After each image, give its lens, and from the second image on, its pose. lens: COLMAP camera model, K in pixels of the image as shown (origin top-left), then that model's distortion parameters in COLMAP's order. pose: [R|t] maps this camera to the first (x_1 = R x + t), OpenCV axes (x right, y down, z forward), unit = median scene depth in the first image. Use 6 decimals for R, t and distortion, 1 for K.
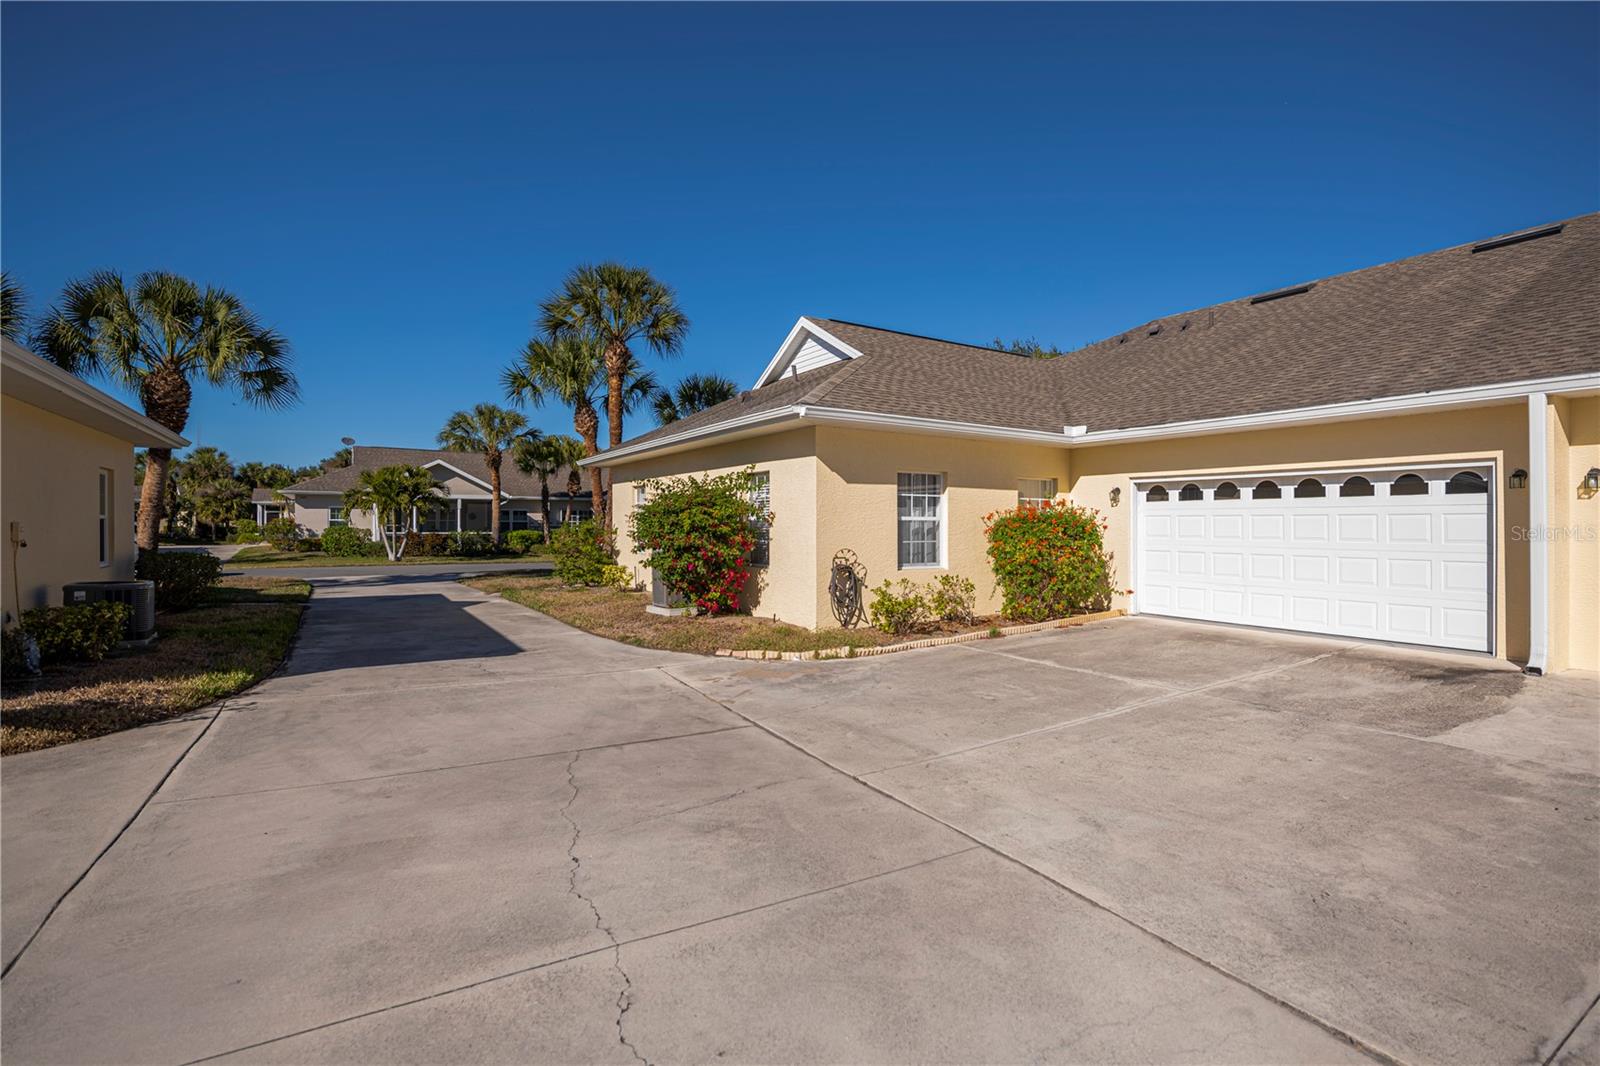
lens RADIAL K [[770.7, 0, 800.0], [0, 770.7, 533.0], [0, 0, 1]] dist [-0.003025, -0.000284]
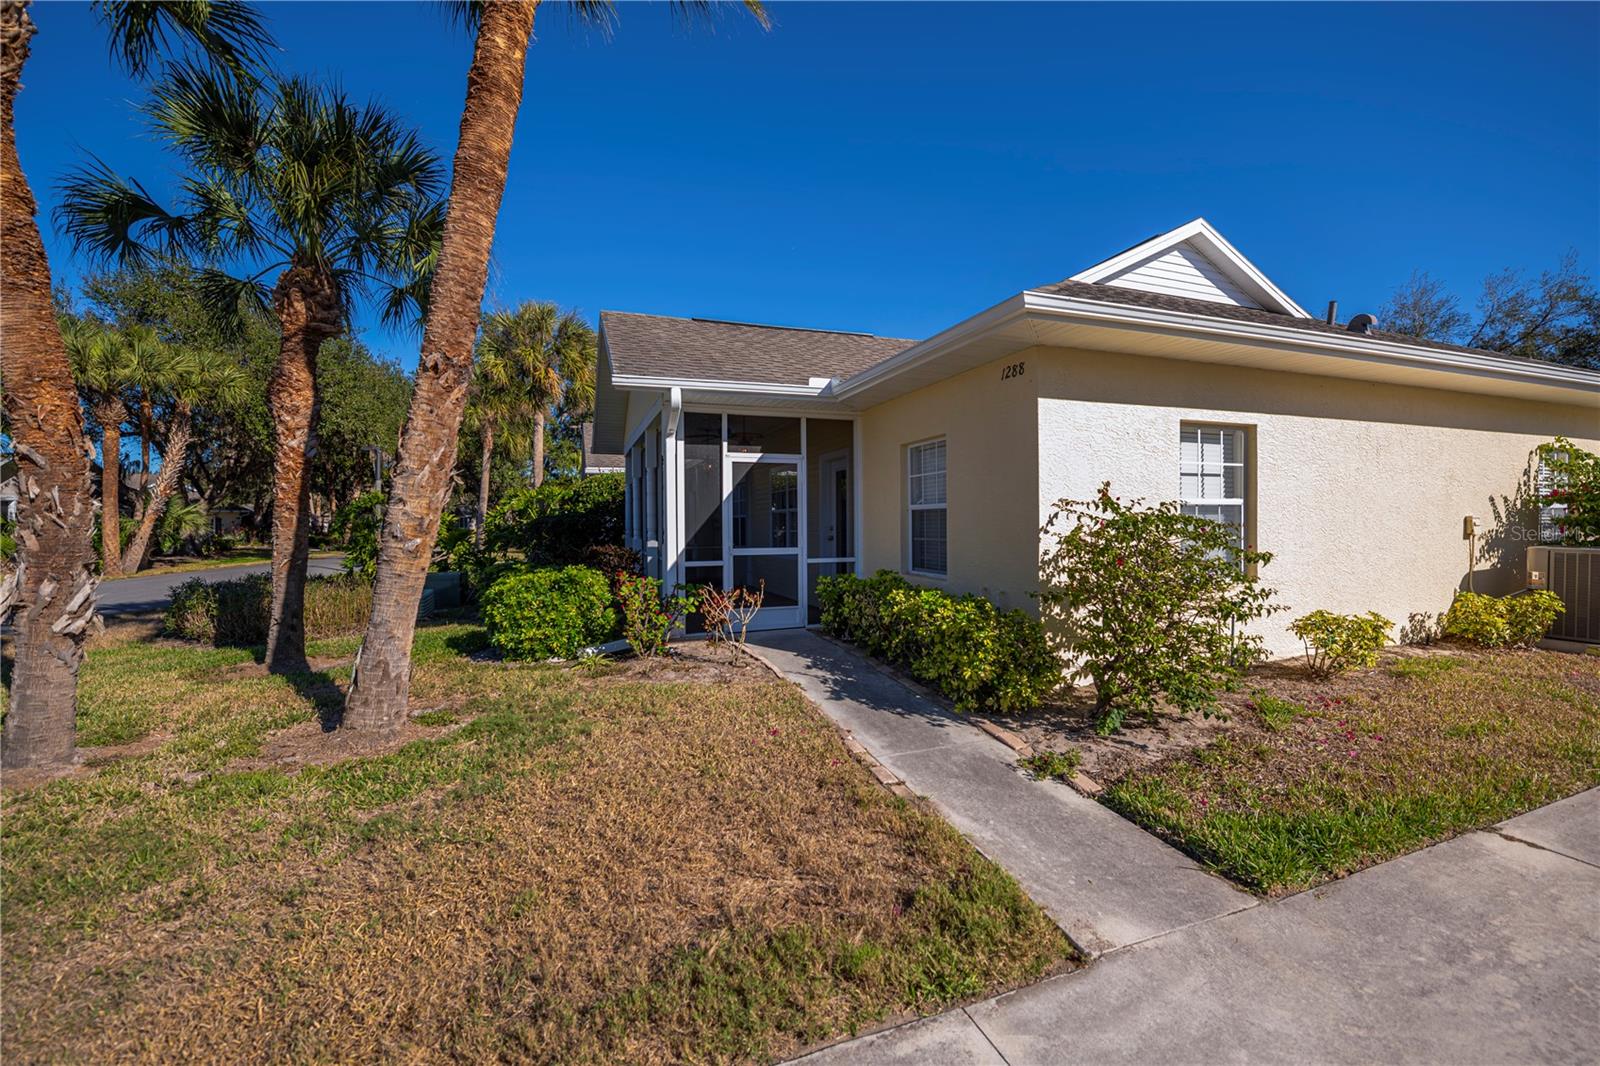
lens RADIAL K [[665.8, 0, 800.0], [0, 665.8, 533.0], [0, 0, 1]] dist [-0.018389, -0.000097]
pose [[0.242885, -0.019133, 0.969866, -1.217750], [0.020679, 0.999680, 0.014542, -0.023153], [-0.969835, 0.016524, 0.243203, 2.205622]]
